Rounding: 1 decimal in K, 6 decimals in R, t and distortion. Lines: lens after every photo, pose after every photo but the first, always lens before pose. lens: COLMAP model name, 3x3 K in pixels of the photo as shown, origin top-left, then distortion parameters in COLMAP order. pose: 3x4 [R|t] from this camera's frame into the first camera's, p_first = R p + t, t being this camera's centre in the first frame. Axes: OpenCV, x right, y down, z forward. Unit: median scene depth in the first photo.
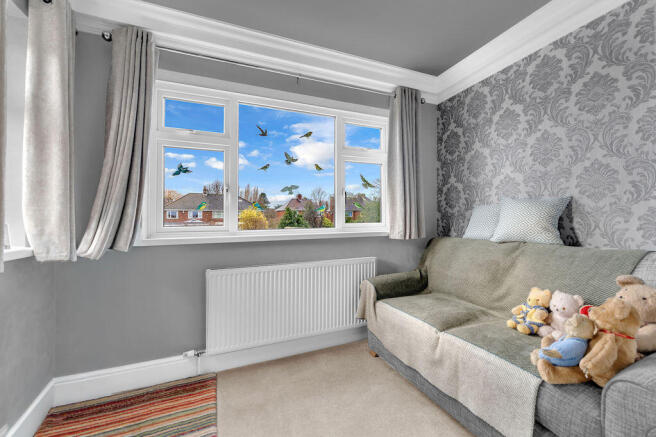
lens RADIAL K [[278.9, 0, 332.4], [0, 278.9, 211.5], [0, 0, 1]] dist [-0.005223, 0.001362]
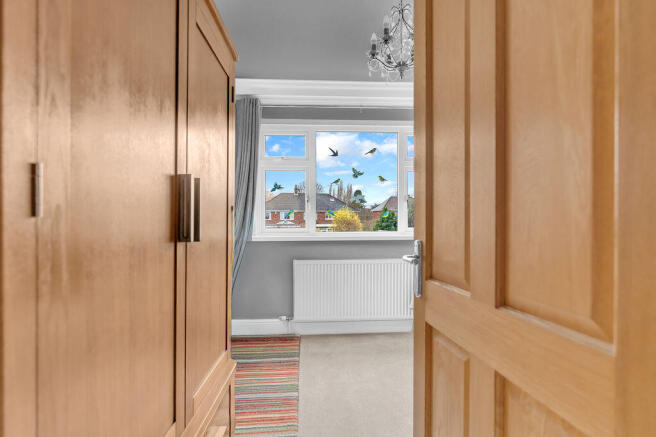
lens RADIAL K [[338.9, 0, 327.2], [0, 338.9, 223.0], [0, 0, 1]] dist [0.001141, 0.000008]
pose [[0.942630, 0.006221, -0.333782, 0.249006], [0.005253, 0.999426, 0.033462, -0.026541], [0.333799, -0.033295, 0.942056, -0.489597]]
